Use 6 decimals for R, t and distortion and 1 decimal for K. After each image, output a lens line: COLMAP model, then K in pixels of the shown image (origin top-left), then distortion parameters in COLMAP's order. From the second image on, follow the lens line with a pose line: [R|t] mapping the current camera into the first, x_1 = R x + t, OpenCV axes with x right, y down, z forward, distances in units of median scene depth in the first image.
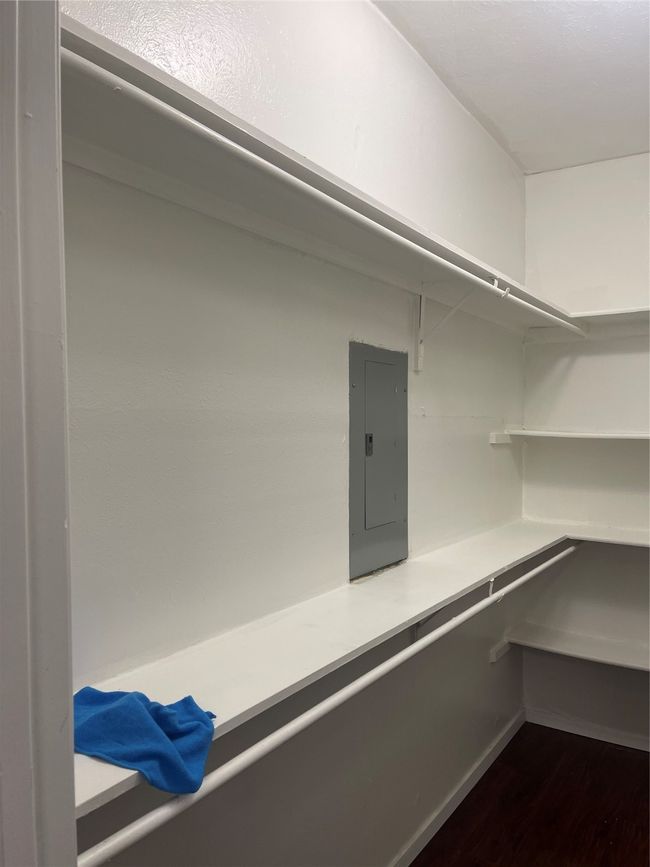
lens RADIAL K [[657.2, 0, 329.4], [0, 657.2, 437.3], [0, 0, 1]] dist [0.058604, -0.065235]
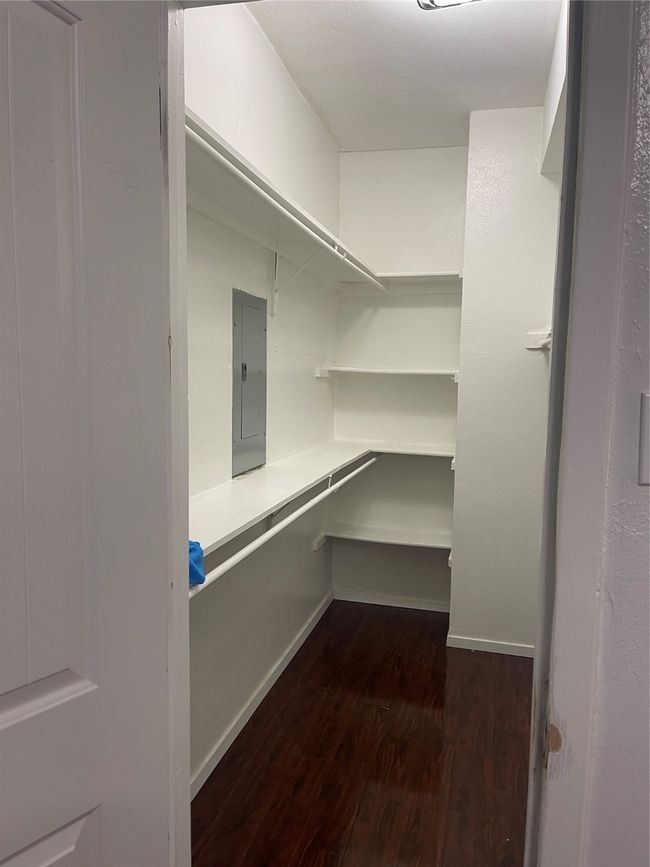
lens RADIAL K [[657.2, 0, 329.4], [0, 657.2, 437.3], [0, 0, 1]] dist [0.058604, -0.065235]
pose [[0.943524, -0.019877, 0.330706, -0.160563], [-0.008199, 0.996492, 0.083285, 0.022944], [-0.331202, -0.081293, 0.940052, -0.198371]]
